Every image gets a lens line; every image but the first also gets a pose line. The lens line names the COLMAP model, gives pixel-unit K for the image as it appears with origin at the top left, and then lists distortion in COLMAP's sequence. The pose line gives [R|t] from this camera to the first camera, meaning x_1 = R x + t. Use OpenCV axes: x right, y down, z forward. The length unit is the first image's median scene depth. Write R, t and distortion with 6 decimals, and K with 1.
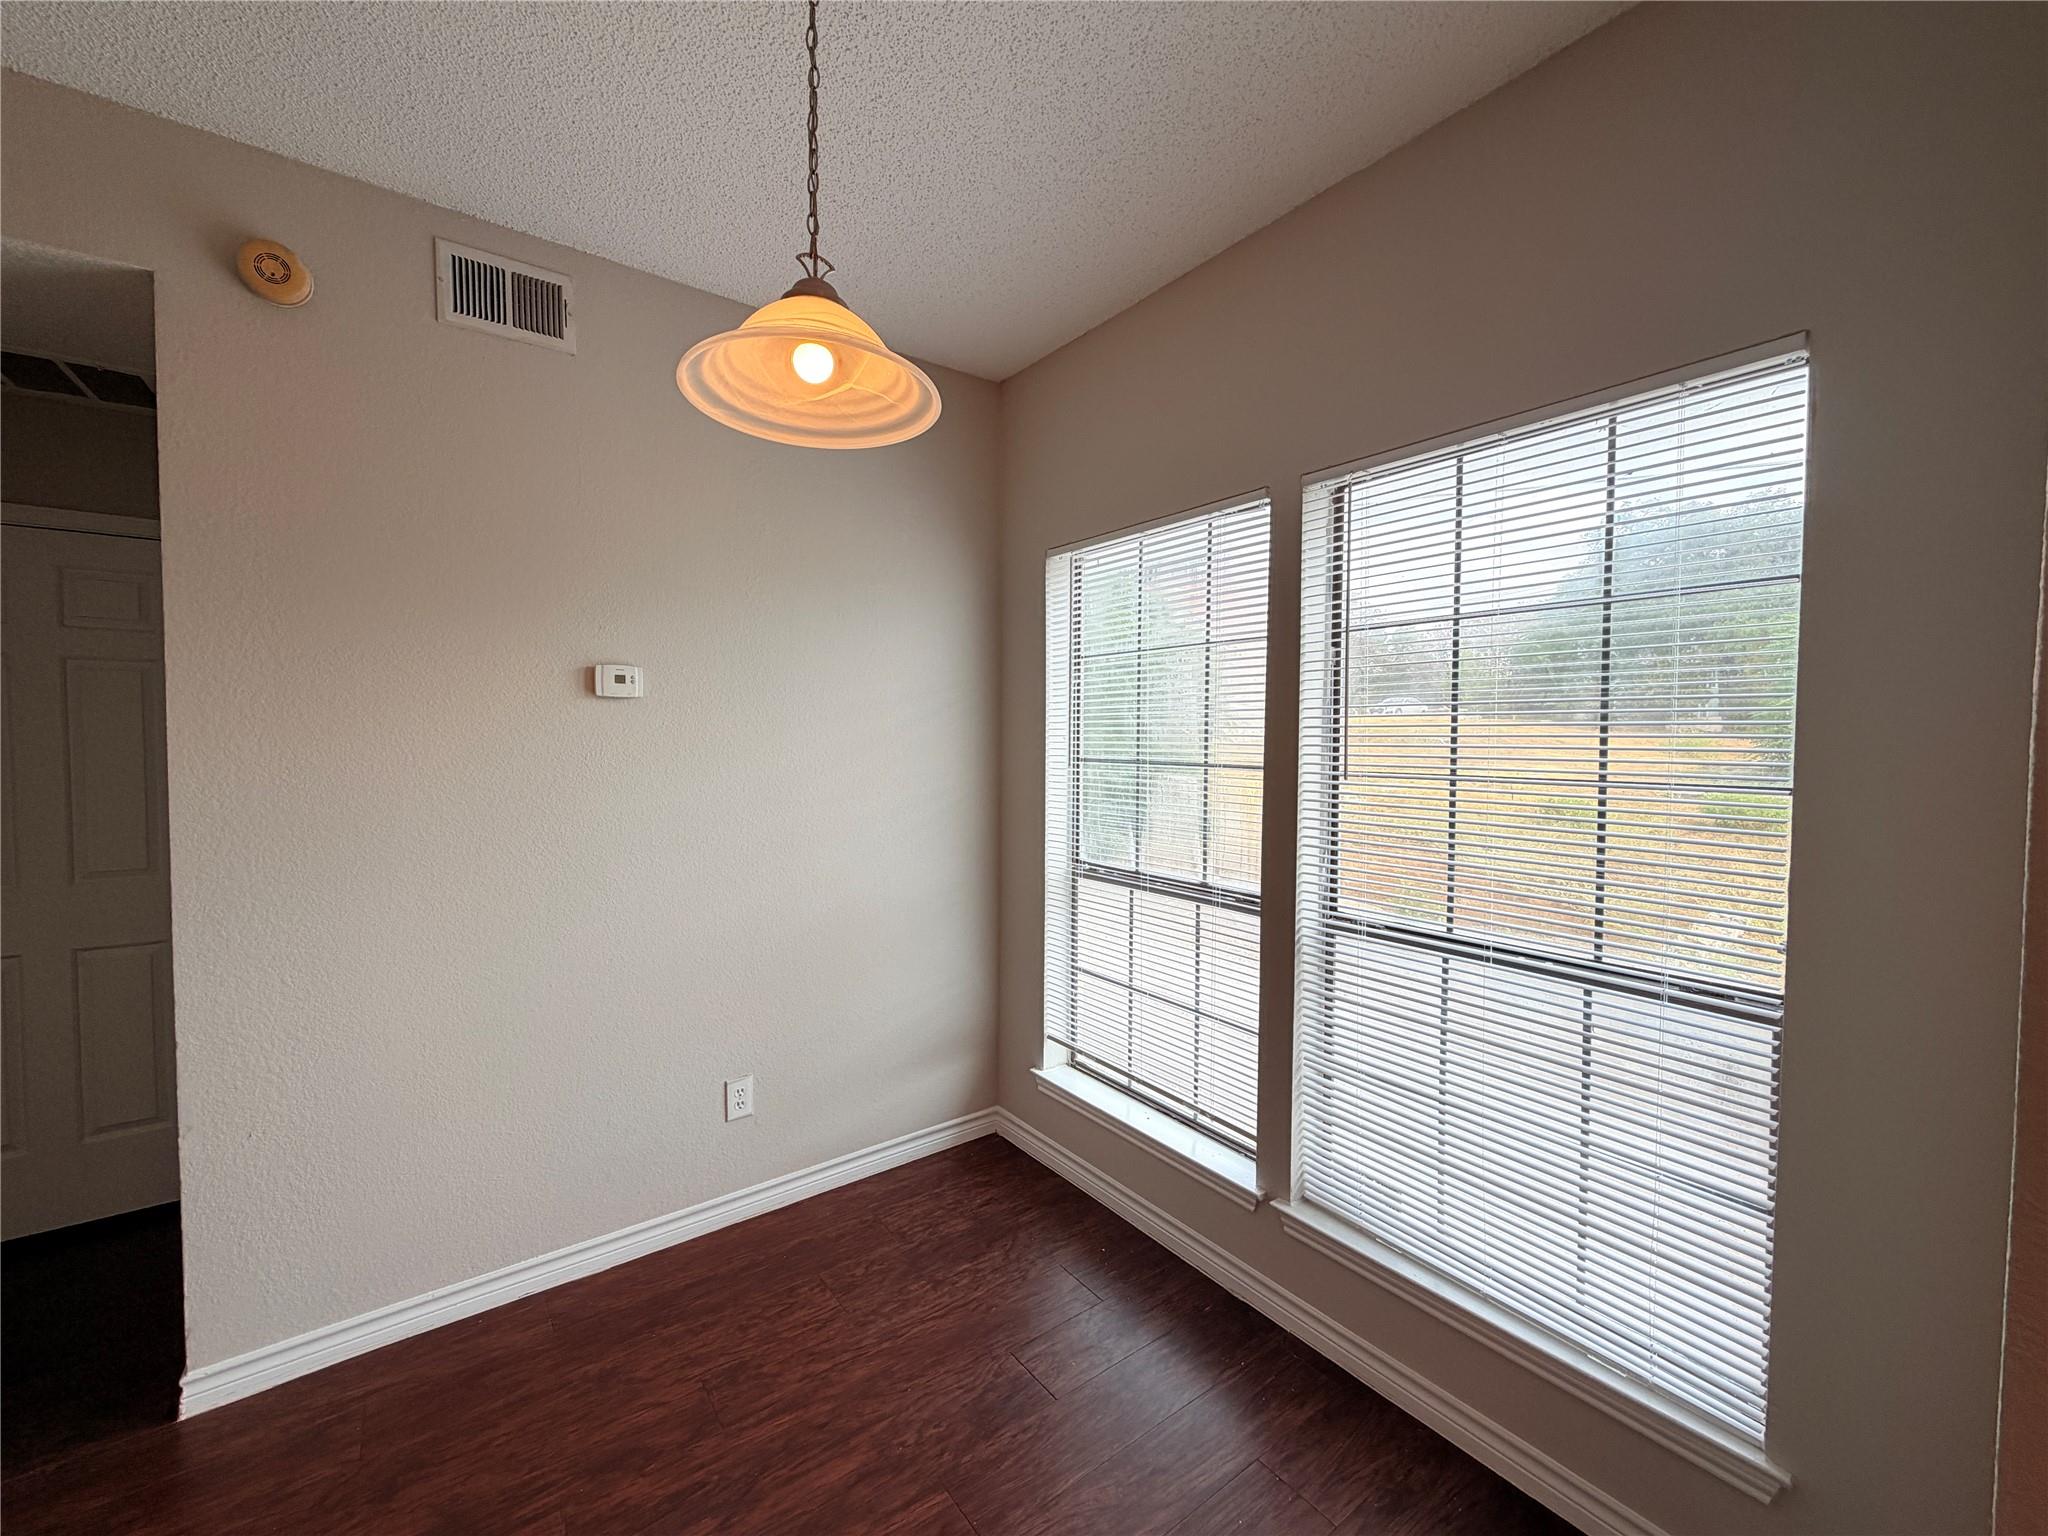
lens RADIAL K [[819.7, 0, 1020.9], [0, 819.7, 762.9], [0, 0, 1]] dist [0.000230, -0.000112]
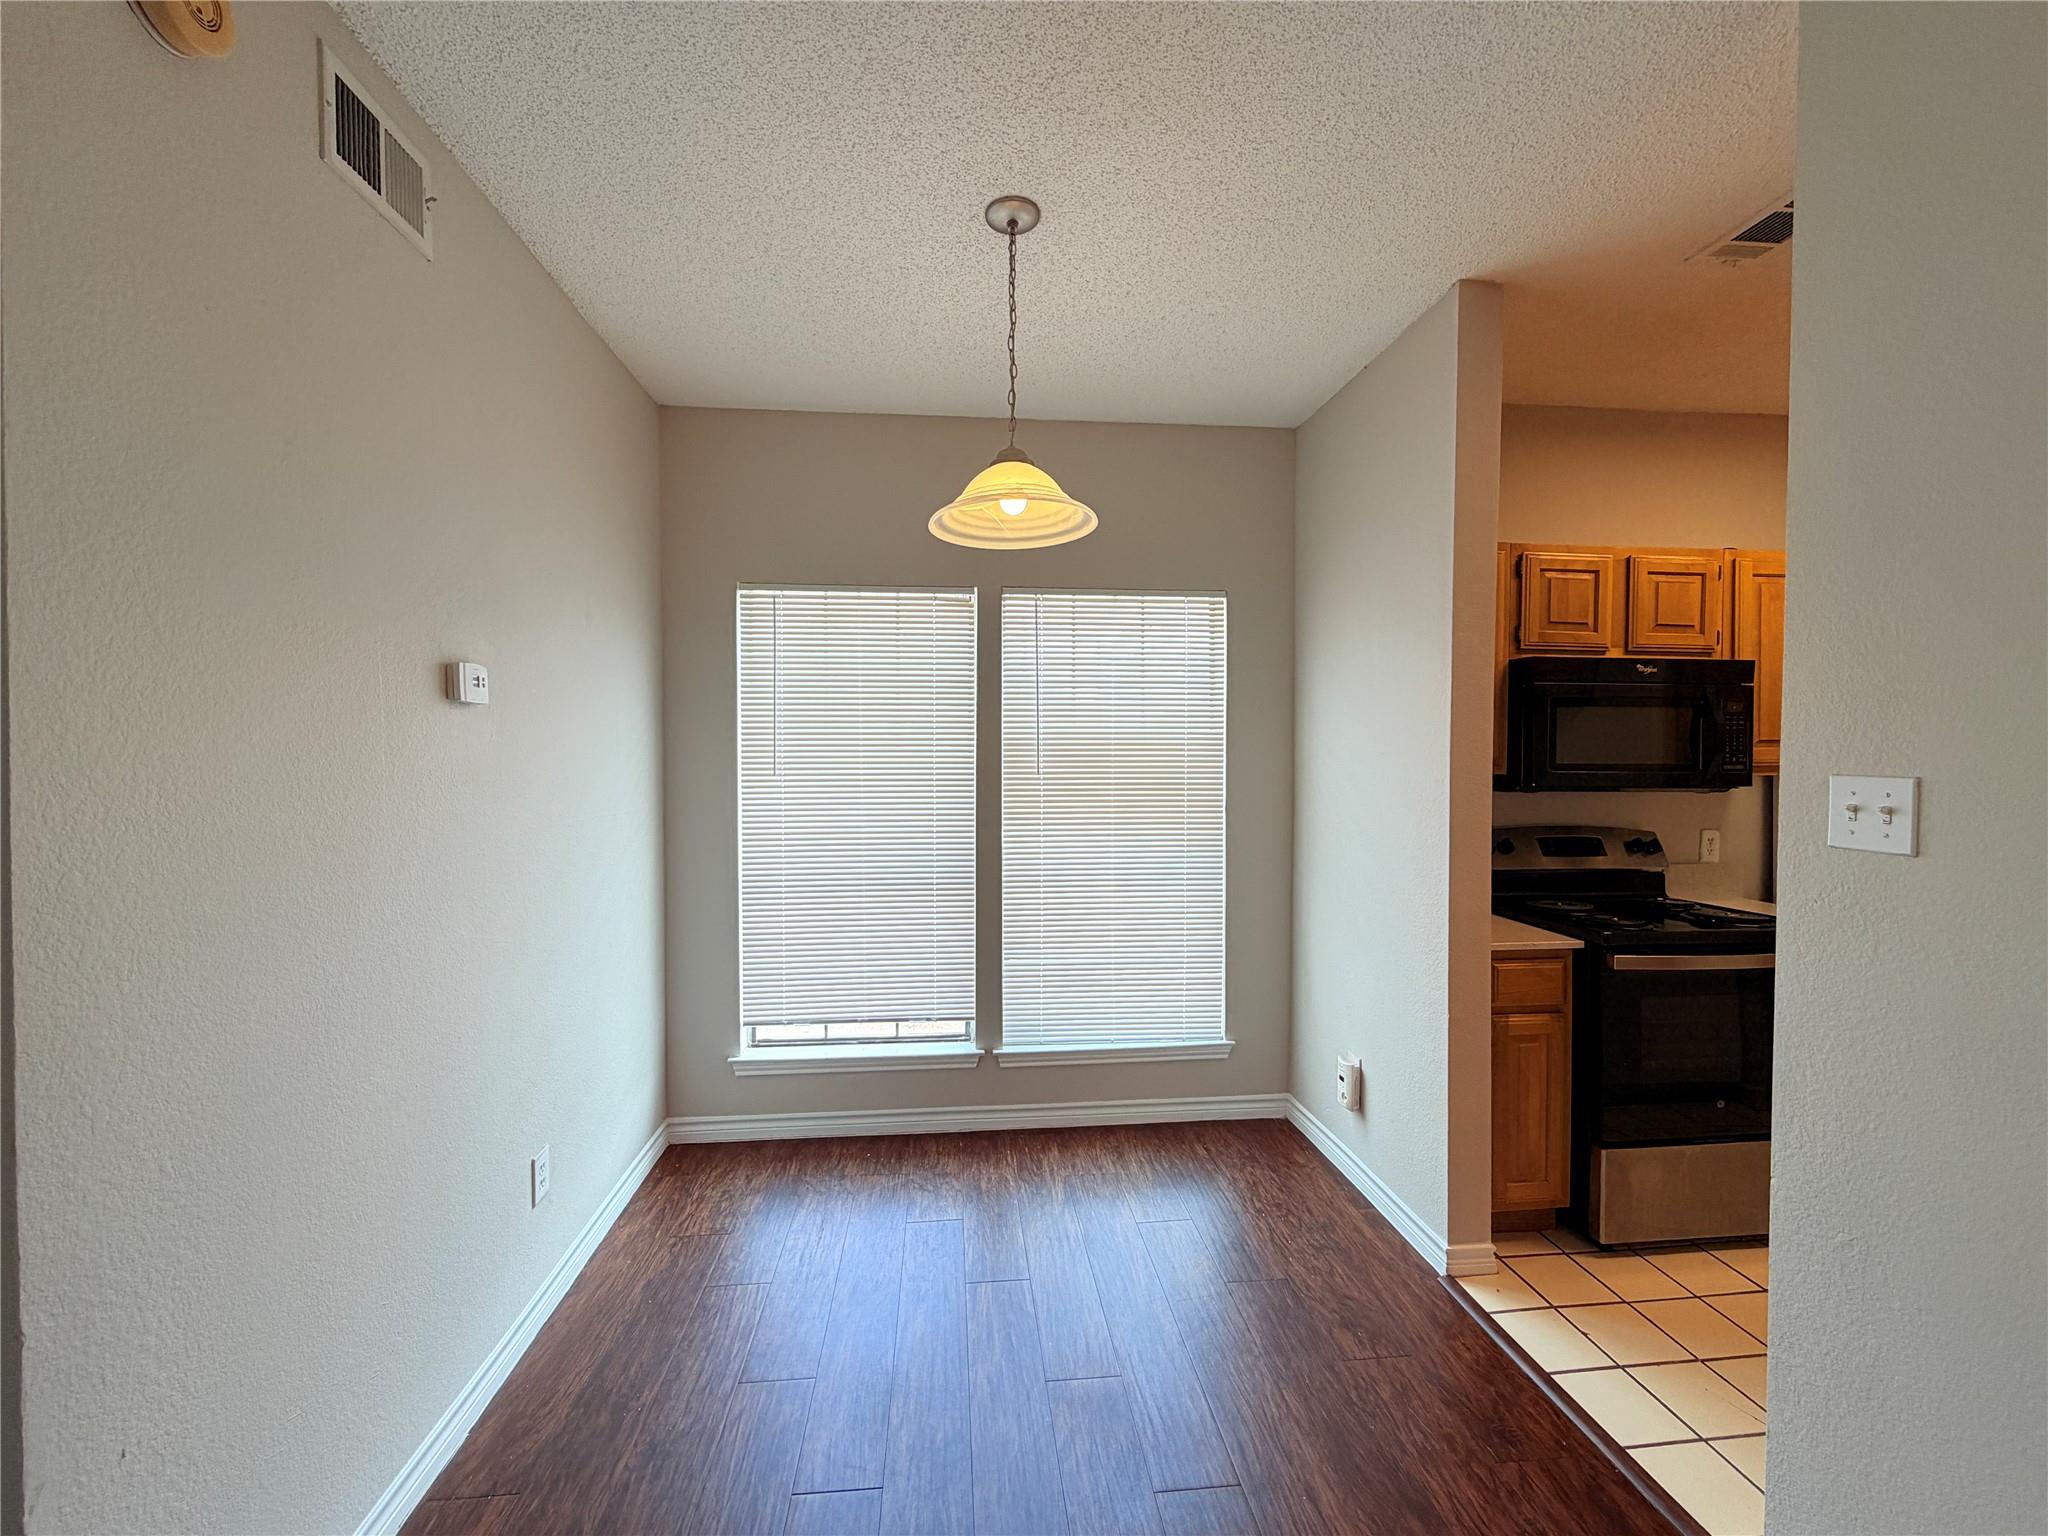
lens RADIAL K [[818.3, 0, 1017.2], [0, 818.3, 767.5], [0, 0, 1]] dist [0.000330, 0.000030]
pose [[0.525405, -0.023962, 0.850515, -0.992451], [0.036398, 0.999321, 0.005670, -0.003836], [-0.850073, 0.027978, 0.525921, 0.144745]]
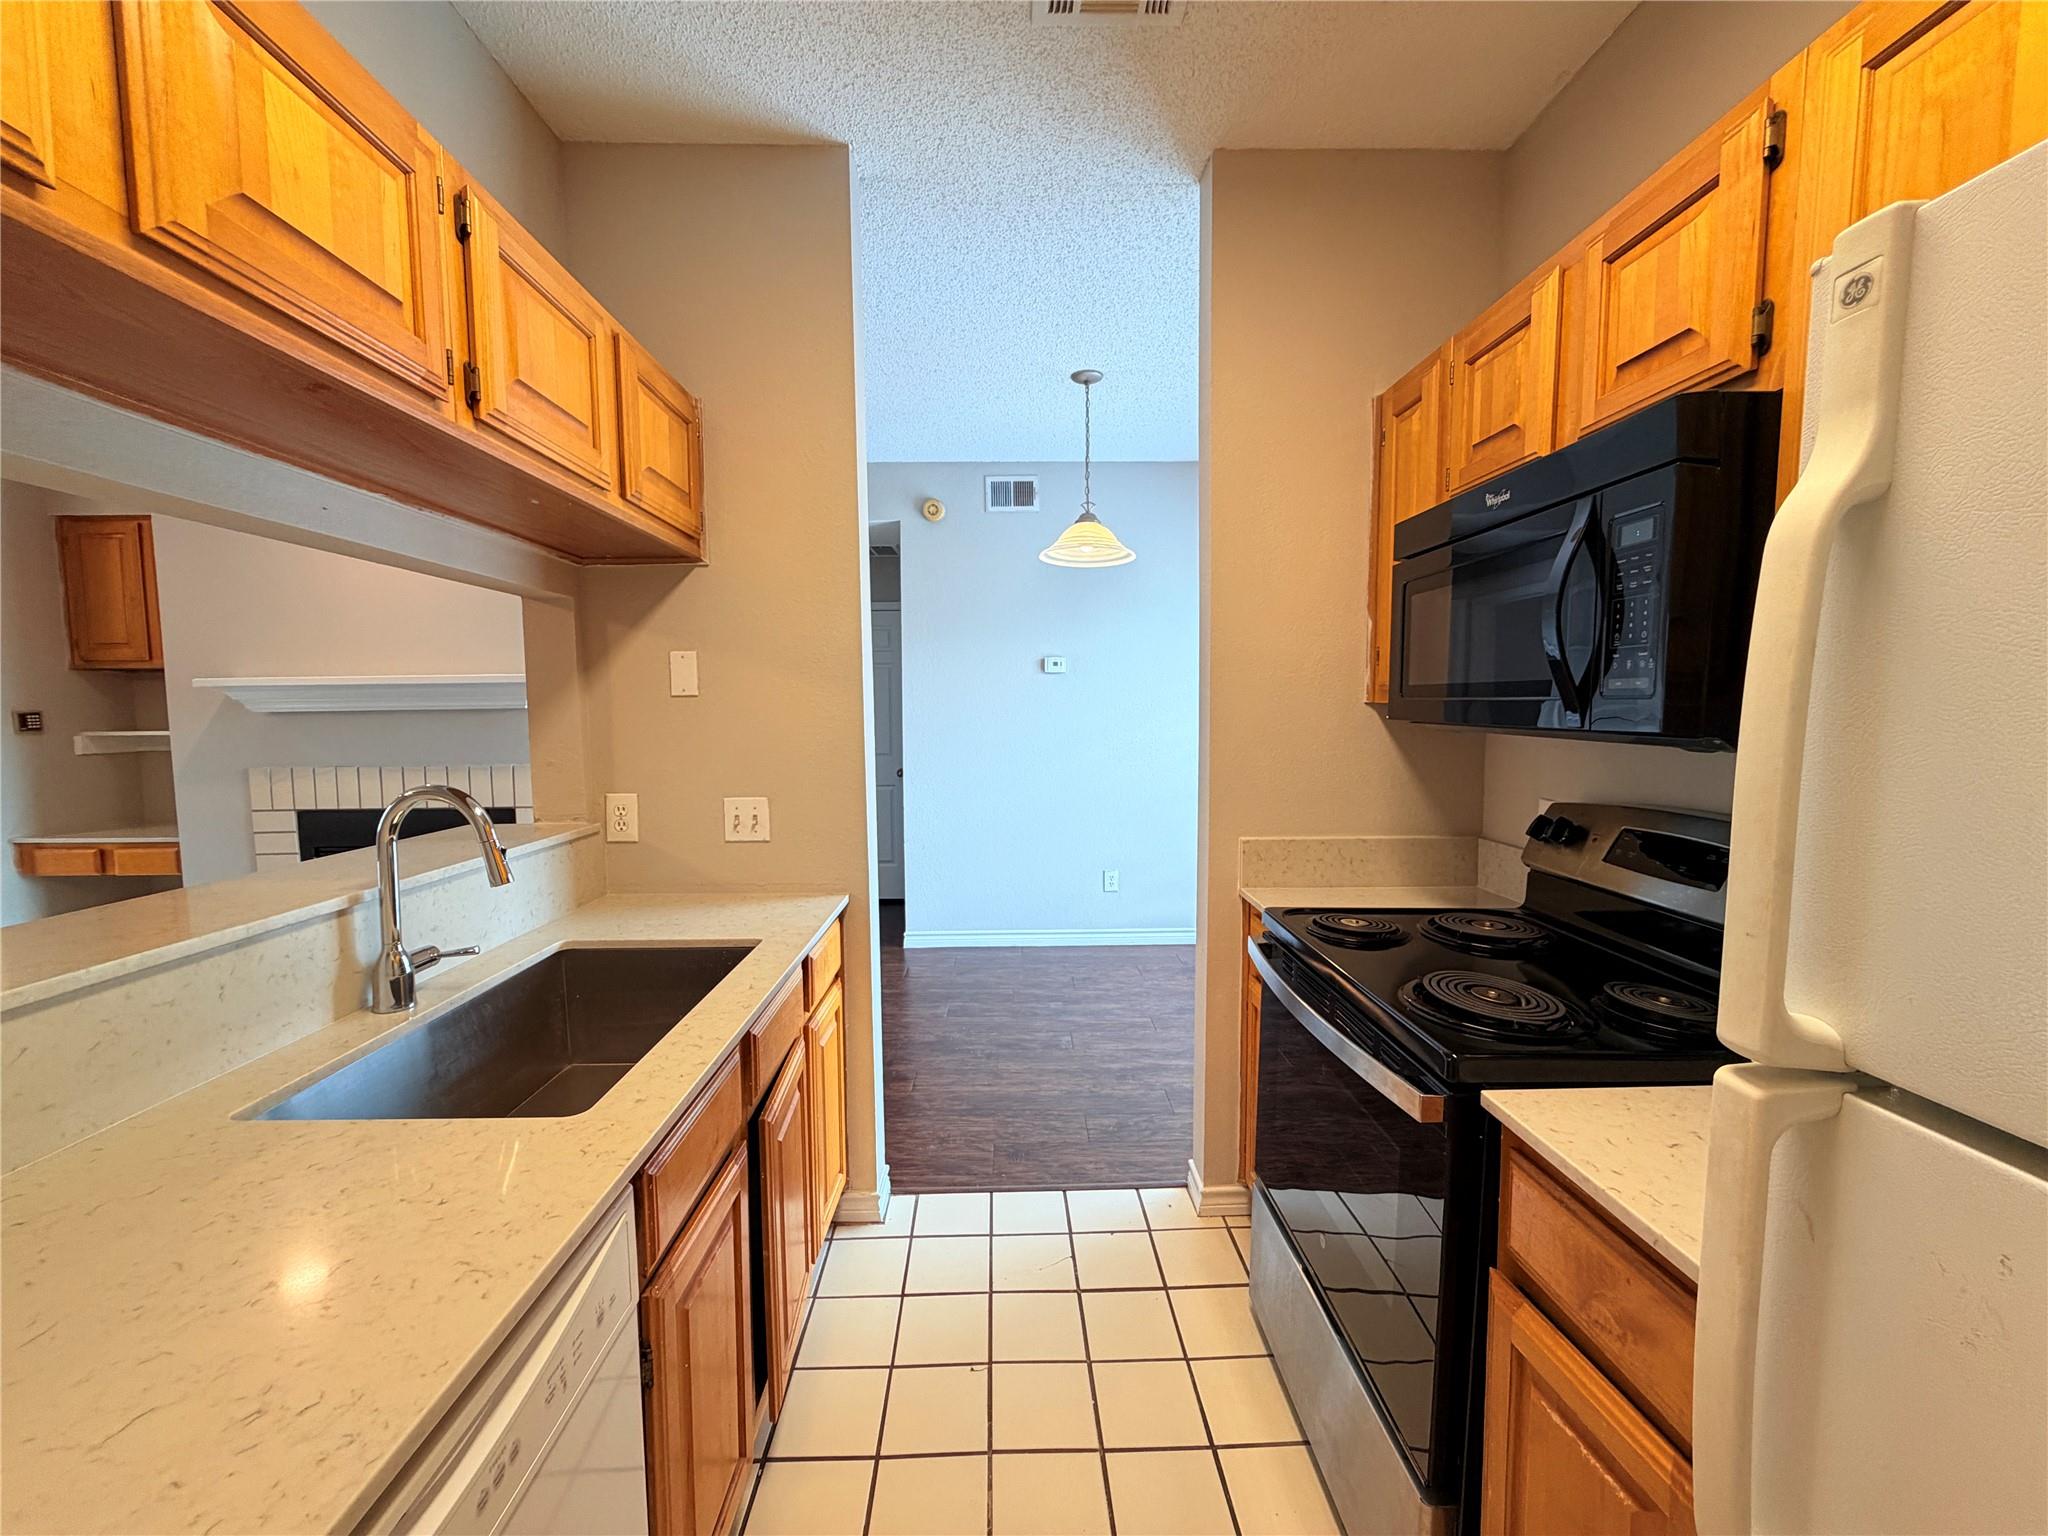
lens RADIAL K [[815.9, 0, 1017.9], [0, 815.9, 768.8], [0, 0, 1]] dist [-0.000129, -0.000122]
pose [[0.808054, 0.034201, -0.588114, 0.733169], [-0.010457, 0.998989, 0.043728, 0.082437], [0.589015, -0.029184, 0.807595, -0.818753]]
